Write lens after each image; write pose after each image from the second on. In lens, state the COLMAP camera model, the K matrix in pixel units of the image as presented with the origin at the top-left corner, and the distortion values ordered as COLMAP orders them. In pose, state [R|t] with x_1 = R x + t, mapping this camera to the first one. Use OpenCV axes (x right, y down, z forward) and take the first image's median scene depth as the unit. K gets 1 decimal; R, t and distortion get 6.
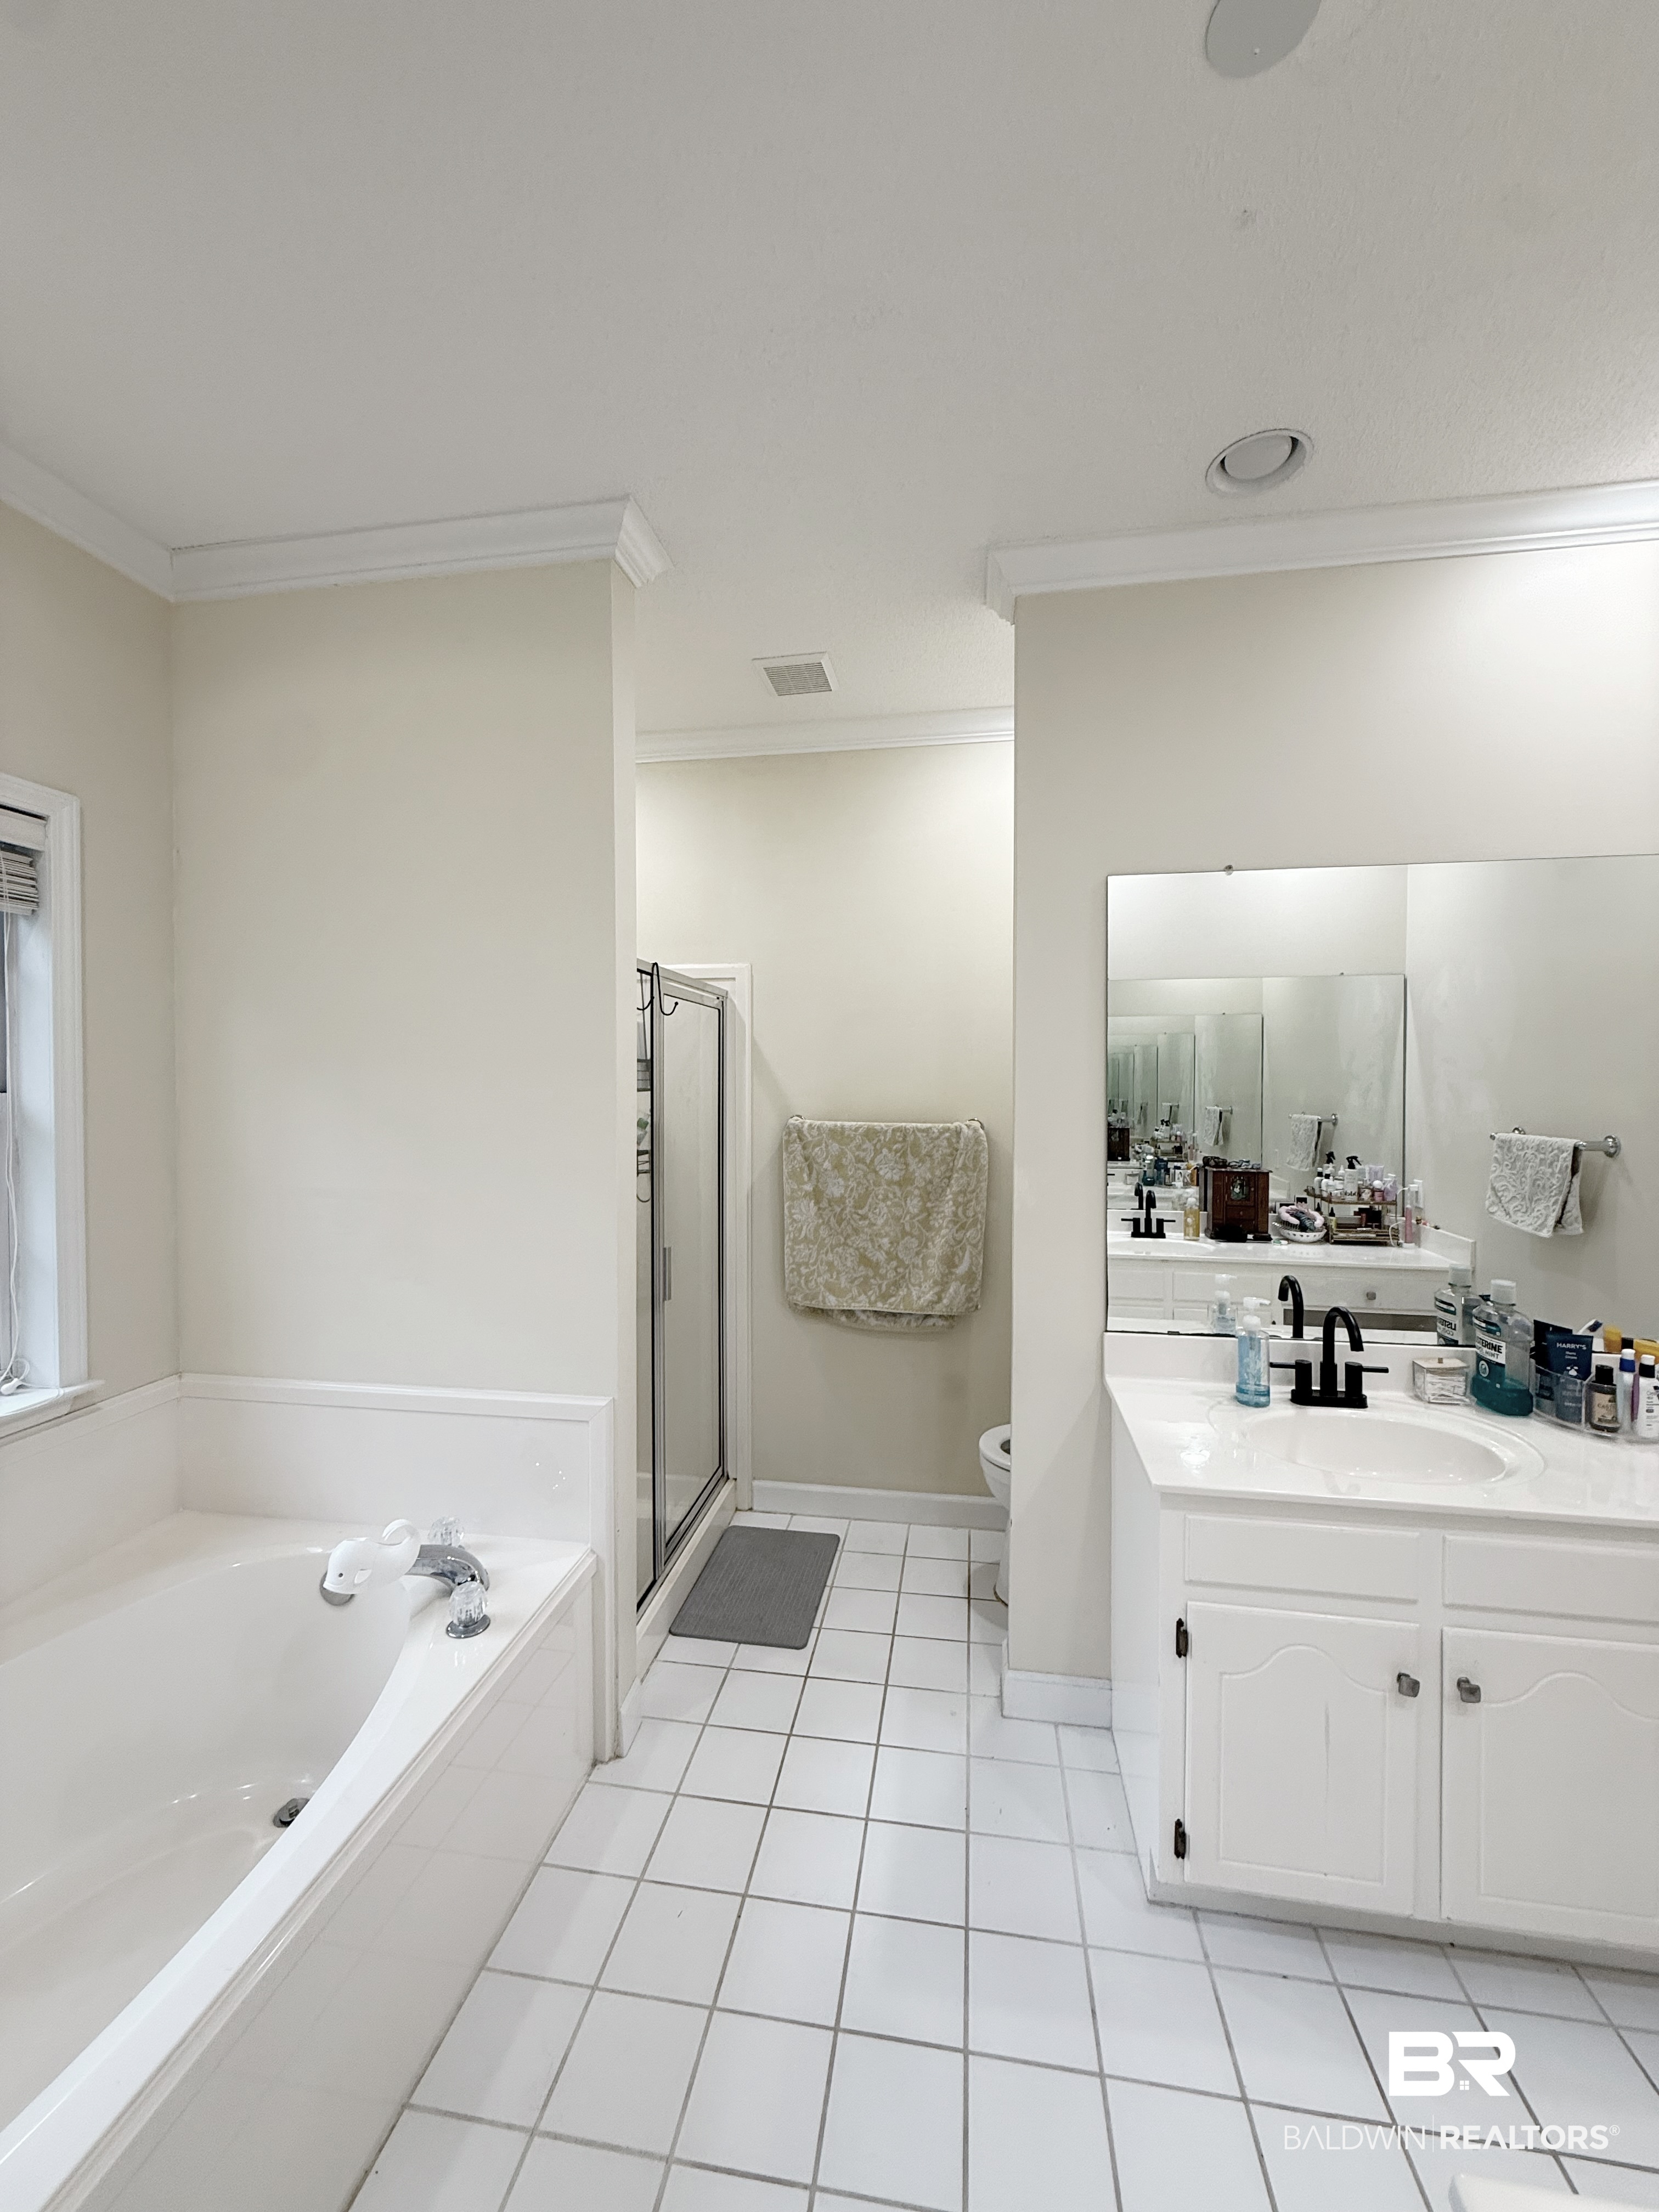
lens RADIAL K [[874.3, 0, 830.5], [0, 874.3, 1096.3], [0, 0, 1]] dist [-0.003844, 0.000000]
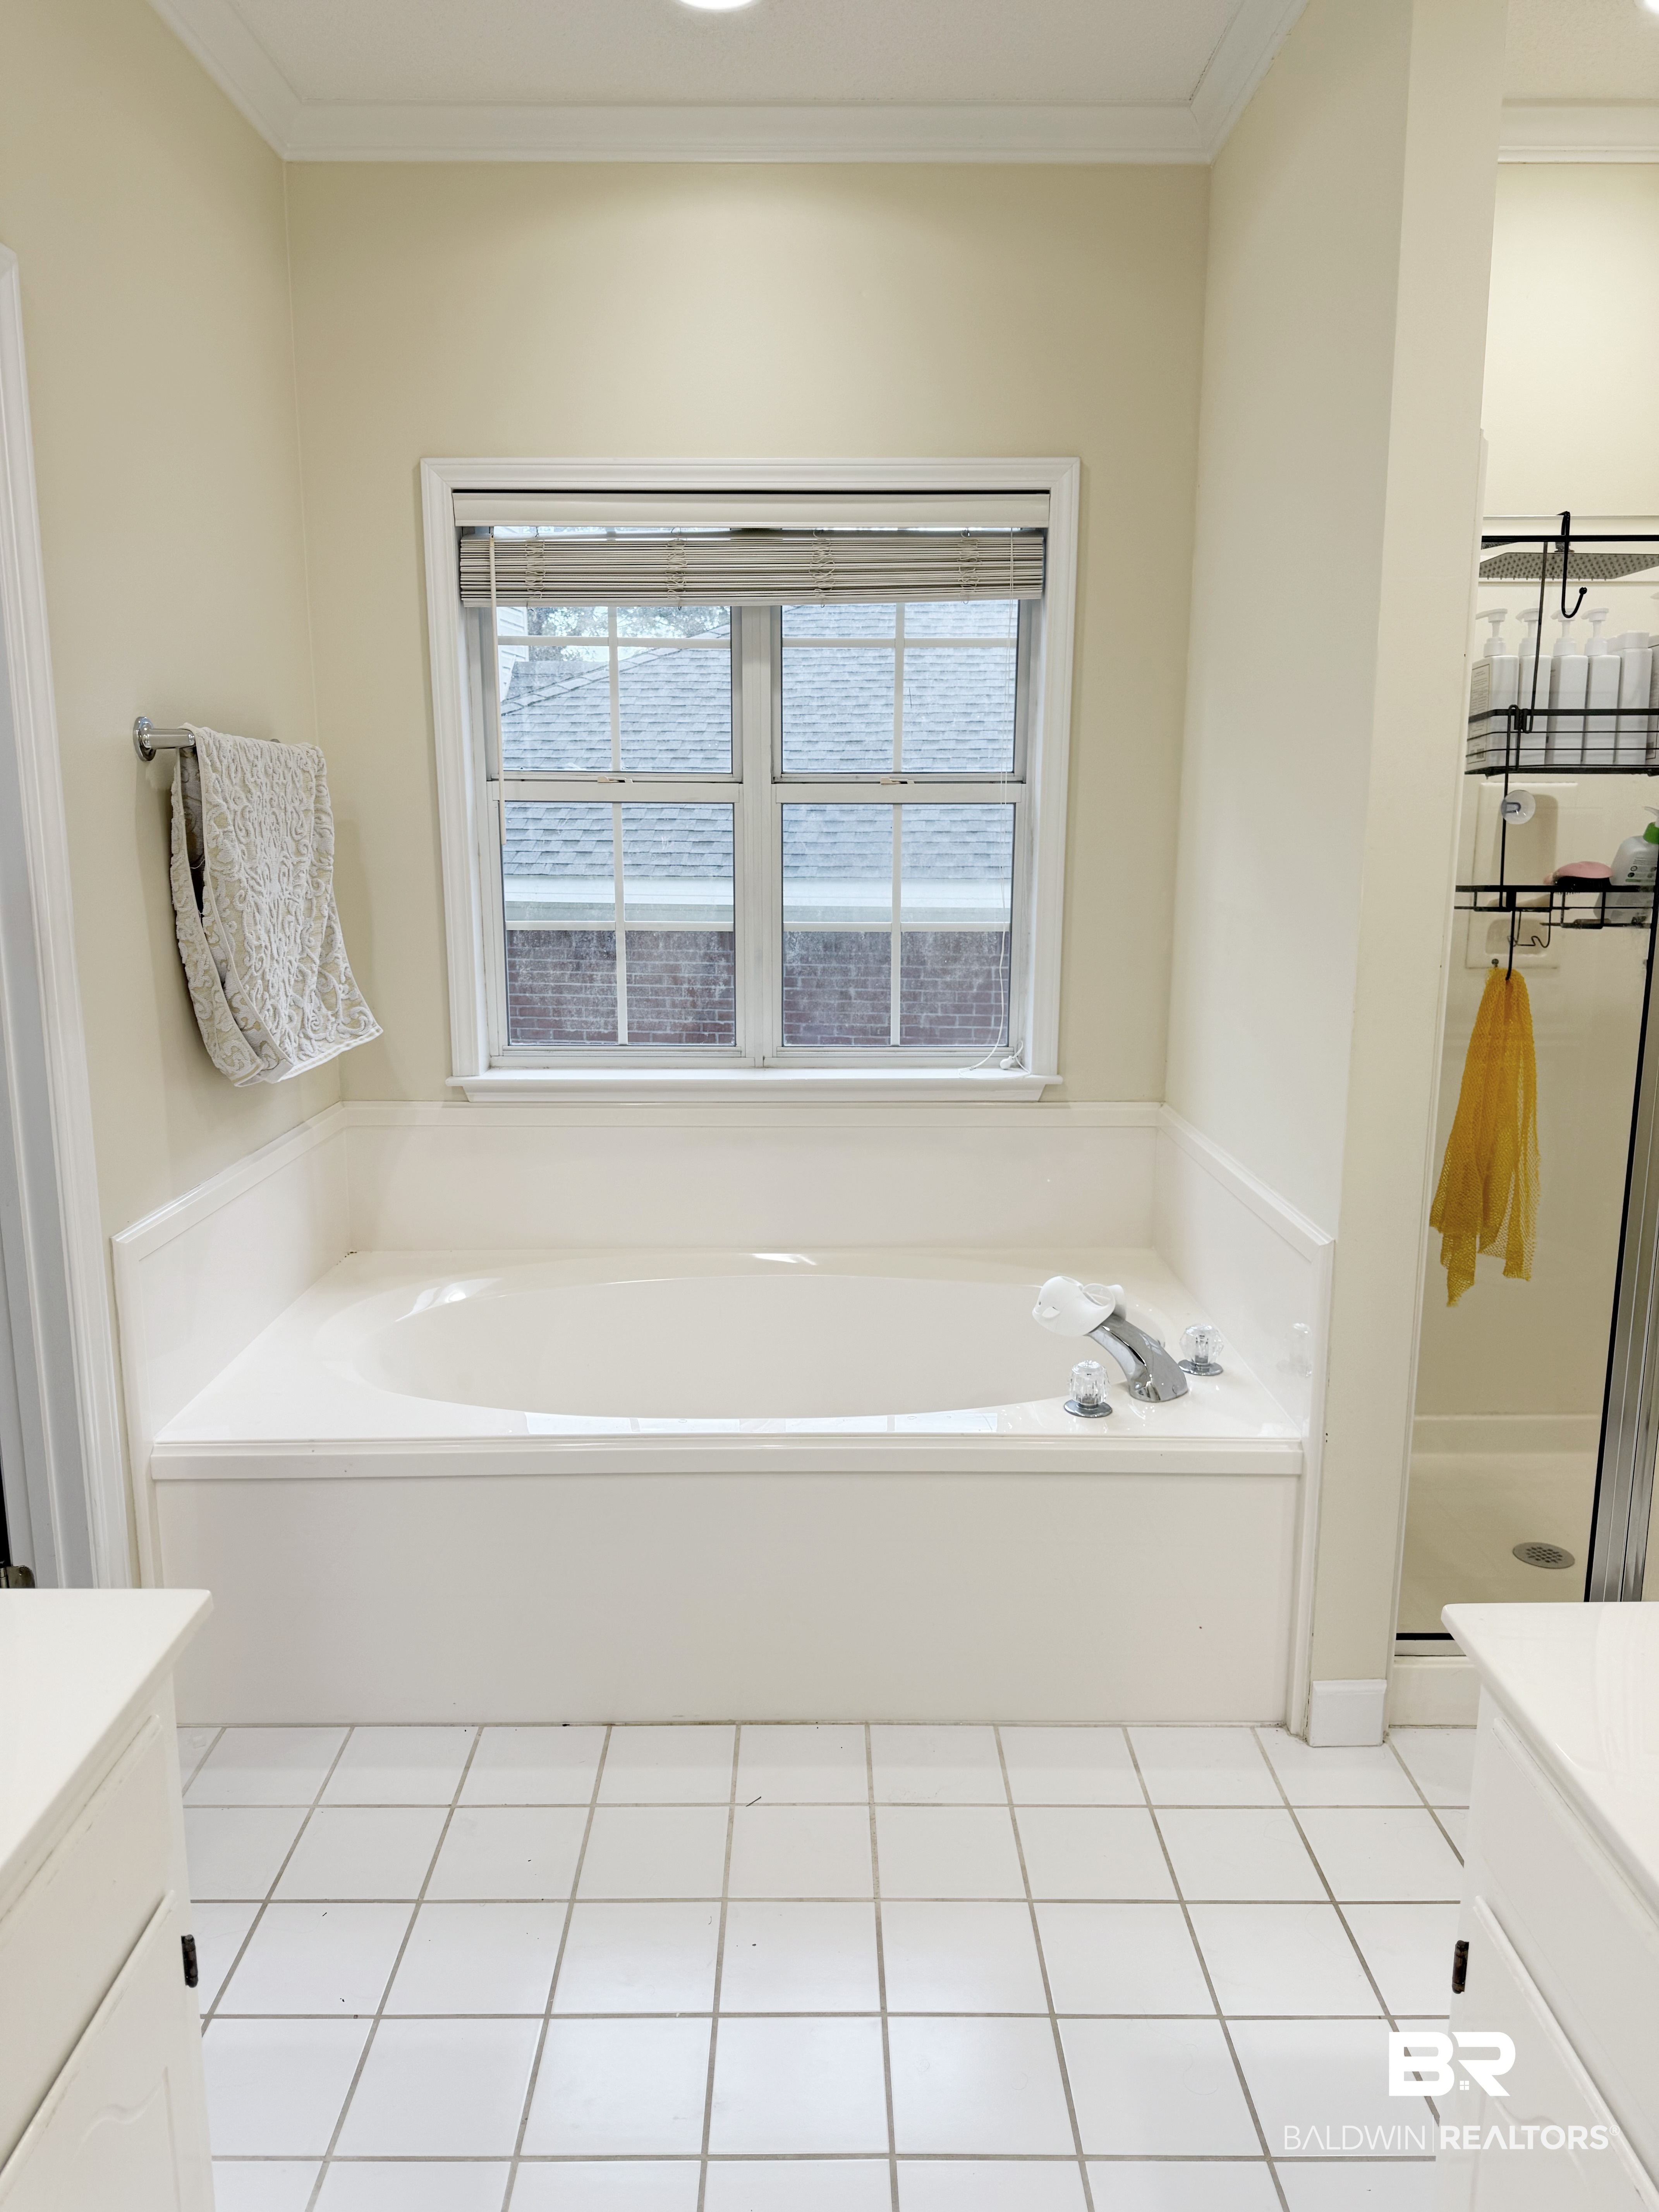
lens RADIAL K [[1566.0, 0, 815.9], [0, 1566.0, 1101.0], [0, 0, 1]] dist [0.187343, -0.318799]
pose [[0.160414, 0.183643, -0.969816, 0.966008], [-0.017574, 0.982915, 0.183217, 0.029358], [0.986893, -0.012347, 0.160901, 0.472129]]
